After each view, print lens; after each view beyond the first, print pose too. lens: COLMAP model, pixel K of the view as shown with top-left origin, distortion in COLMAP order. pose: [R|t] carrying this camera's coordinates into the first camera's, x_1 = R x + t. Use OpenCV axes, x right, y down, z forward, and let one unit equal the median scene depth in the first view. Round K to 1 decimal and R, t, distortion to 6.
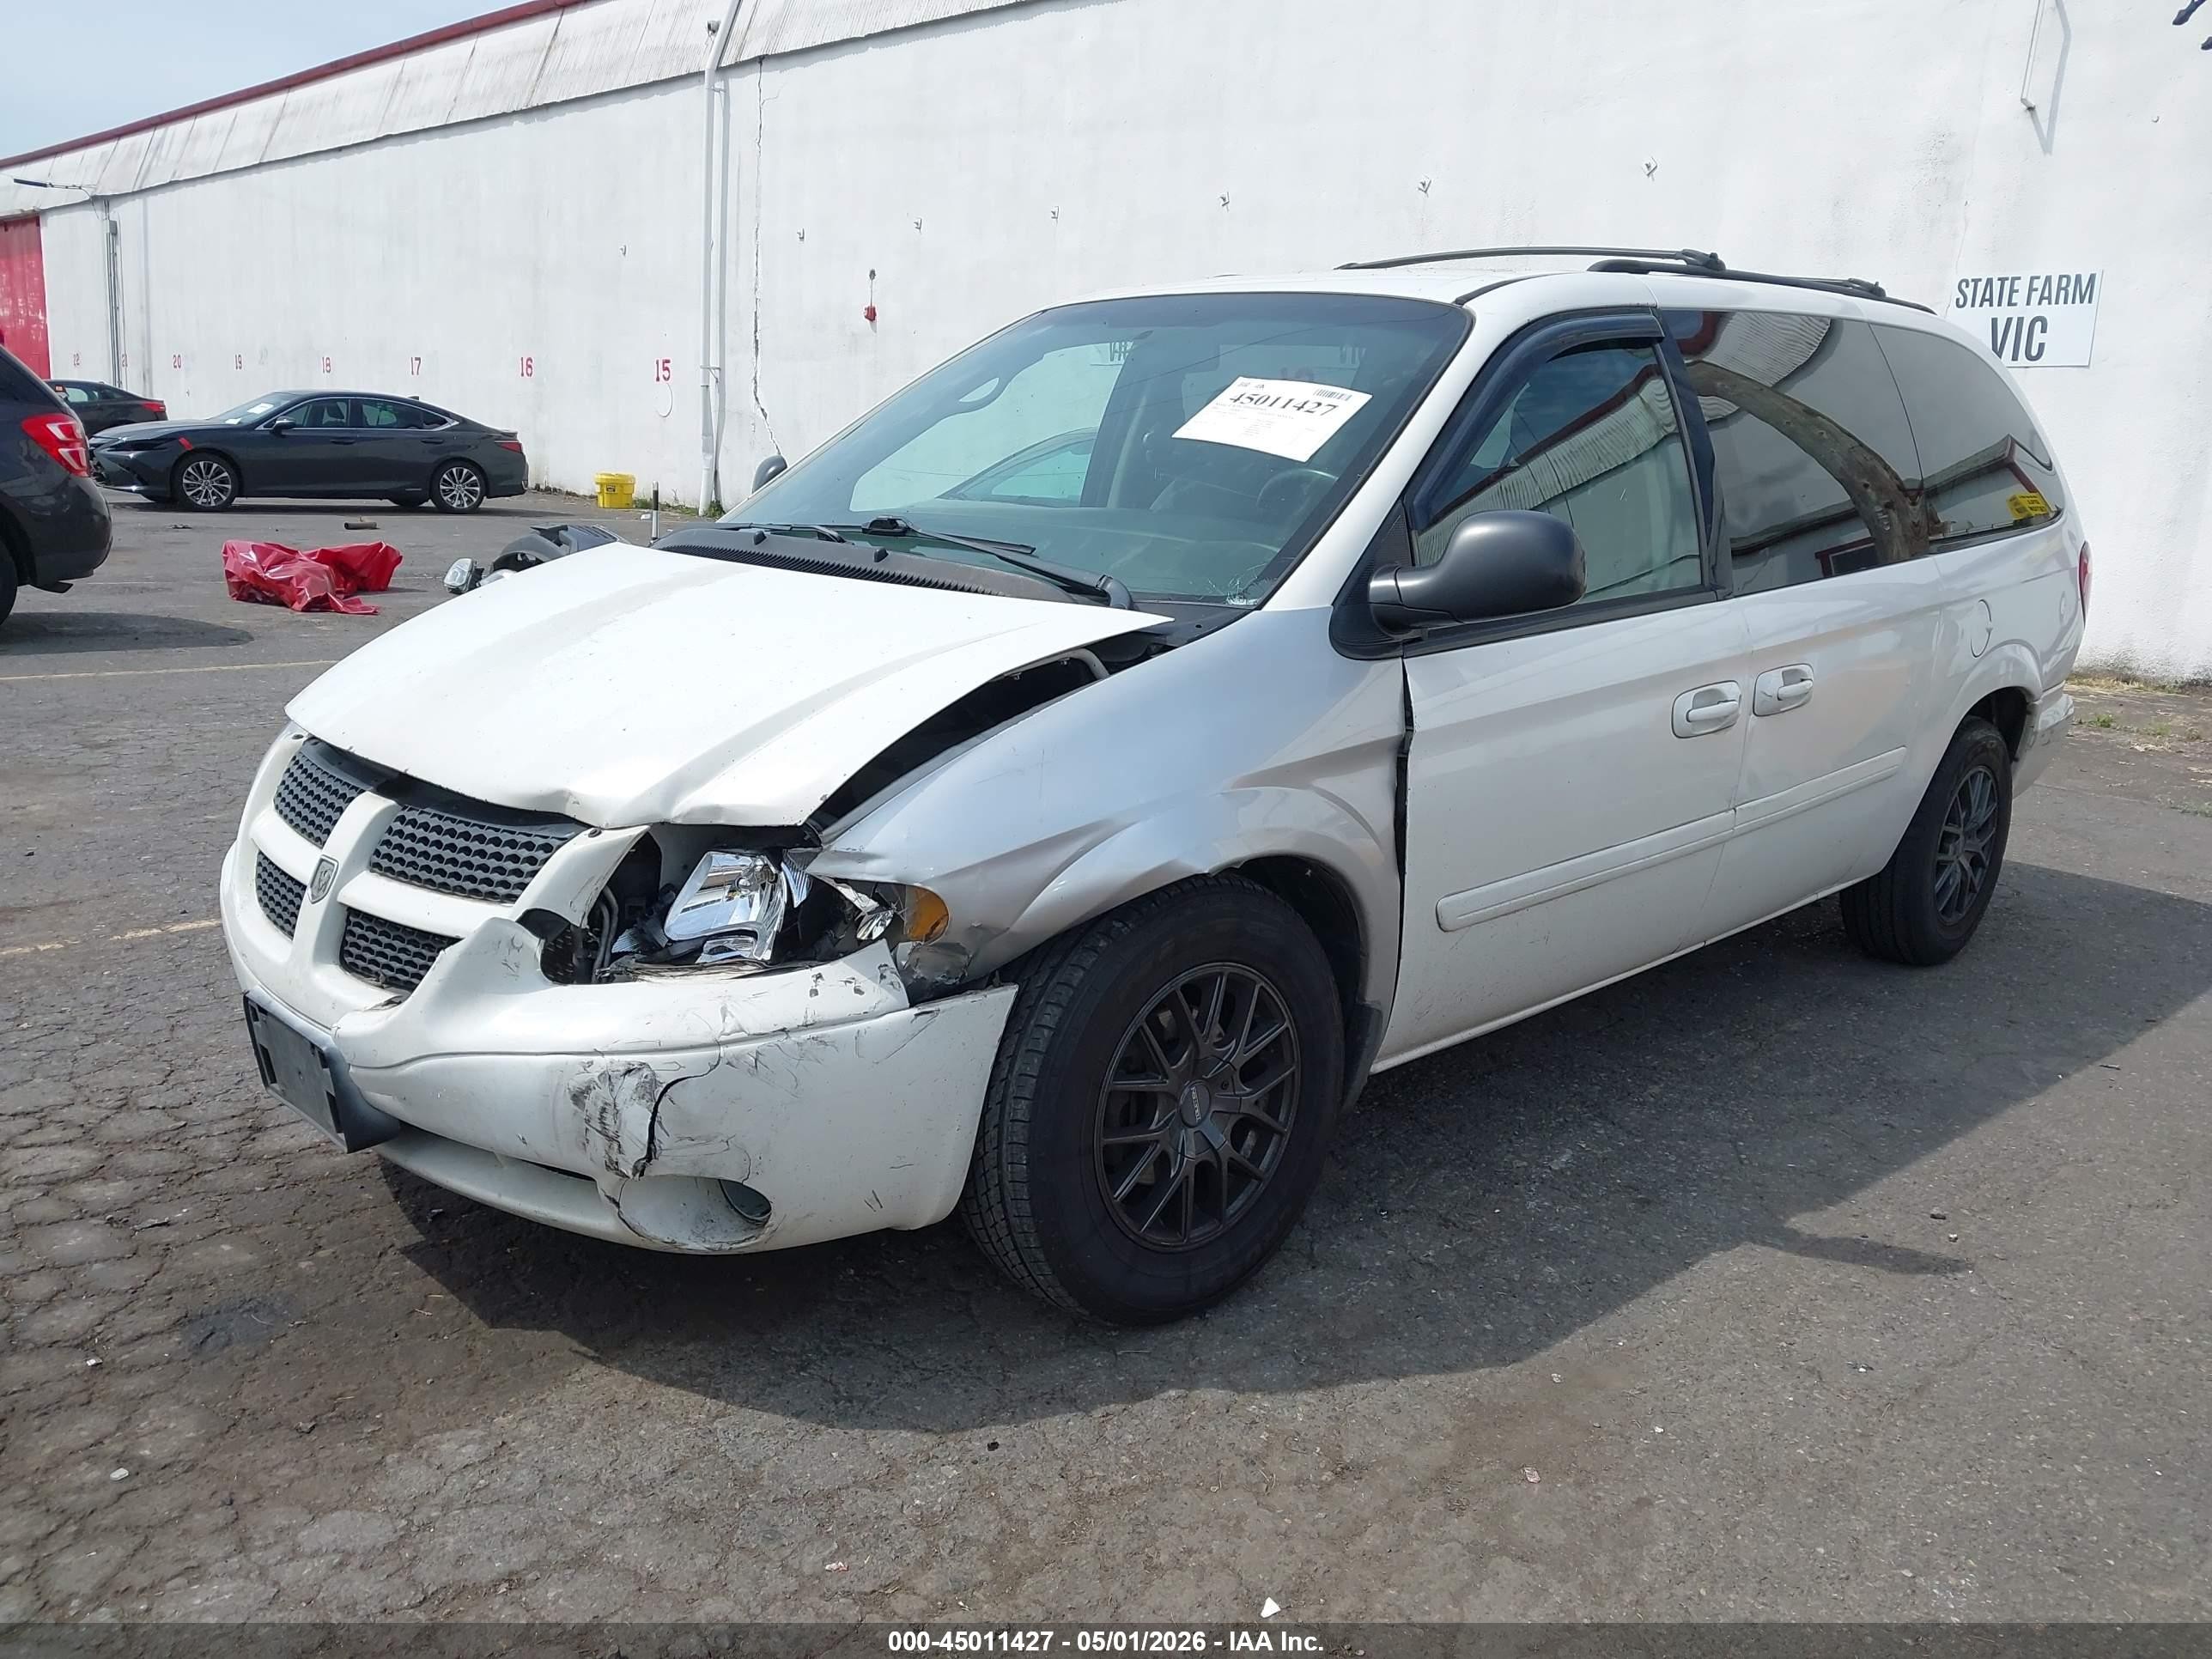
lens RADIAL K [[1725.3, 0, 1106.0], [0, 1725.3, 829.5], [0, 0, 1]] dist [0.057267, -0.095671]
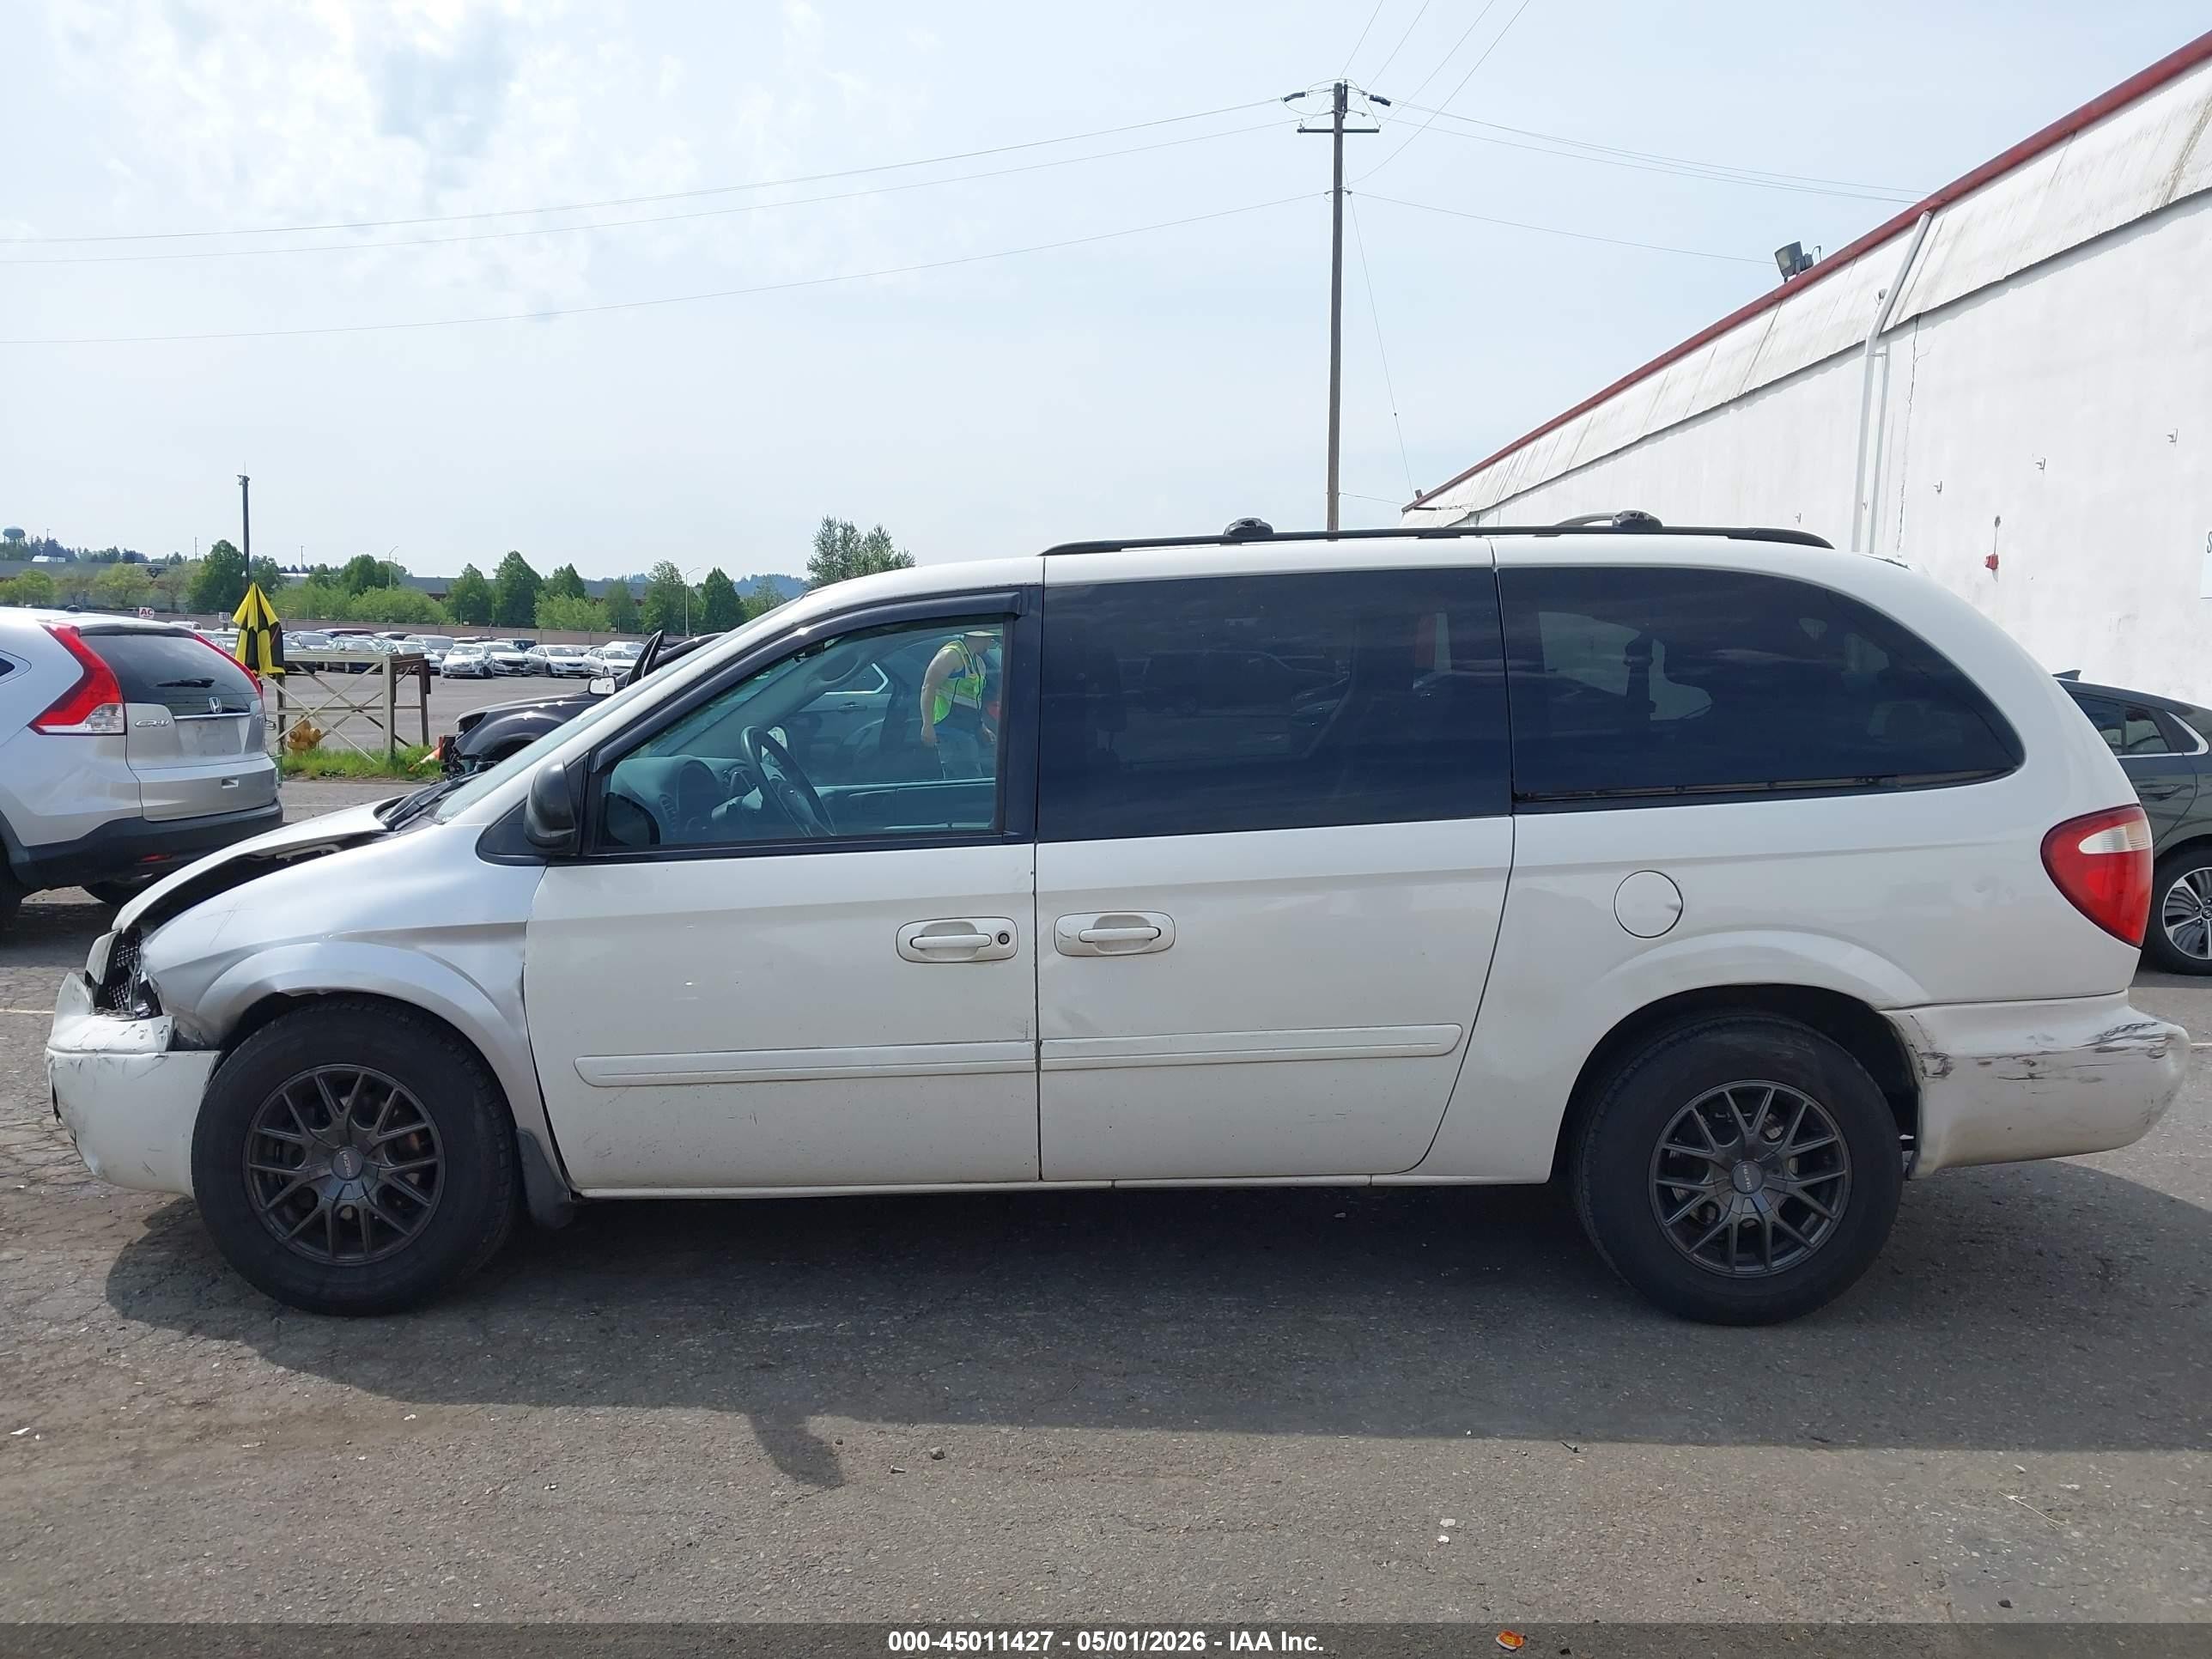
lens RADIAL K [[1725.3, 0, 1106.0], [0, 1725.3, 829.5], [0, 0, 1]] dist [0.057267, -0.095671]
pose [[0.716184, 0.027267, -0.697378, 1.421674], [-0.130677, 0.986803, -0.095618, -0.056137], [0.685568, 0.159612, 0.710296, 0.343109]]
